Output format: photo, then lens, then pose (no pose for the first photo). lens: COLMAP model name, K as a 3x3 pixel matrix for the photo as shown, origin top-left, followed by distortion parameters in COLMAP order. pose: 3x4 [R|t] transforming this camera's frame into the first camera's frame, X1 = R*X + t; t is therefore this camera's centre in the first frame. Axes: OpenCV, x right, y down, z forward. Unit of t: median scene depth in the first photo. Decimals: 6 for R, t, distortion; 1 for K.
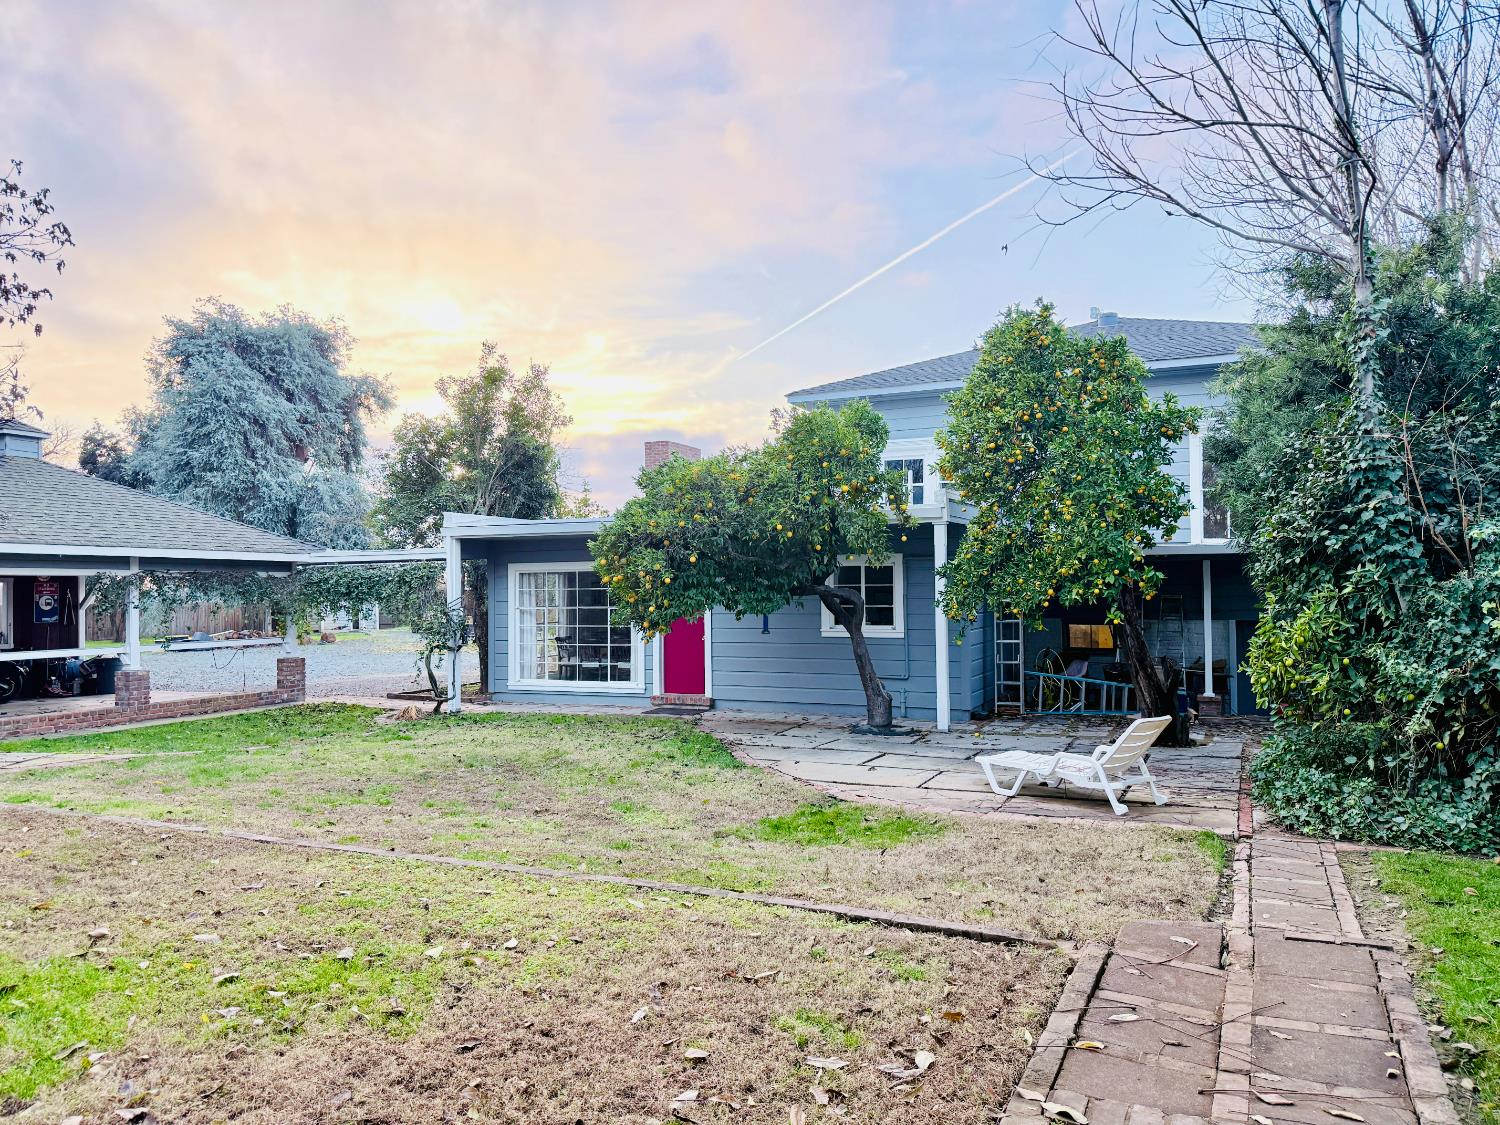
lens RADIAL K [[1034.0, 0, 761.3], [0, 1034.0, 563.4], [0, 0, 1]] dist [0.119506, -0.189632]
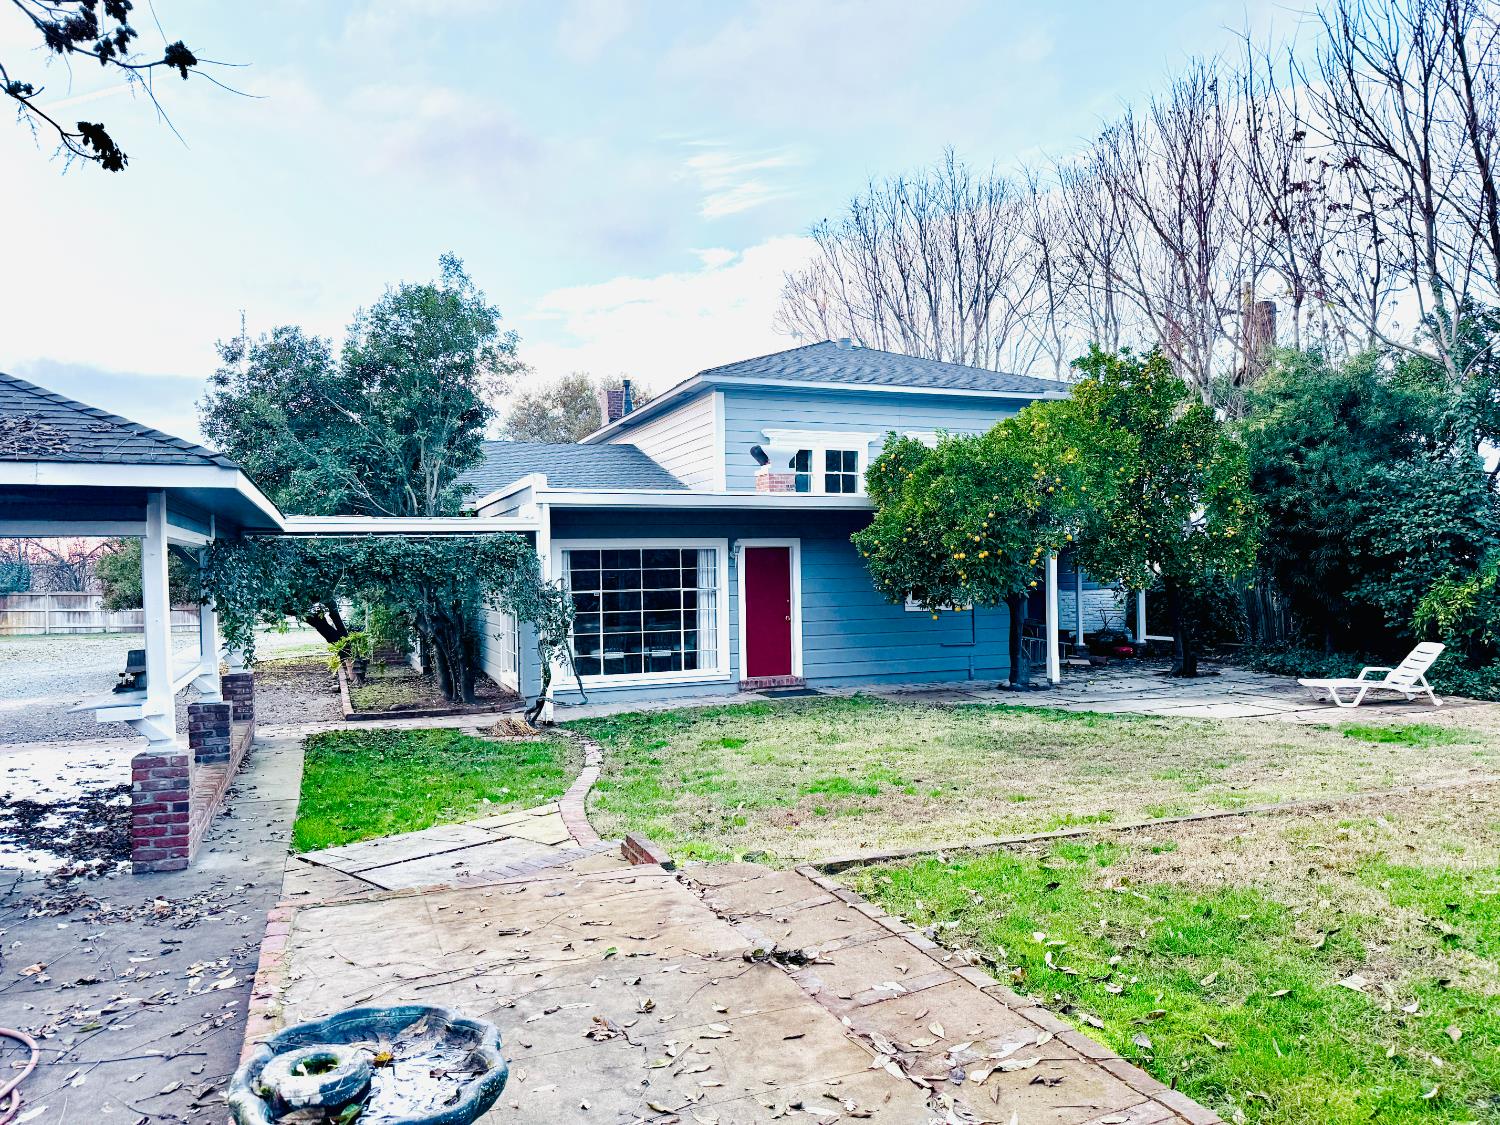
lens RADIAL K [[1034.0, 0, 761.3], [0, 1034.0, 563.4], [0, 0, 1]] dist [0.119506, -0.189632]
pose [[0.724212, -0.001486, 0.689576, -0.743469], [-0.003784, 0.999974, 0.006129, 0.013968], [-0.689567, -0.007048, 0.724188, 0.299123]]
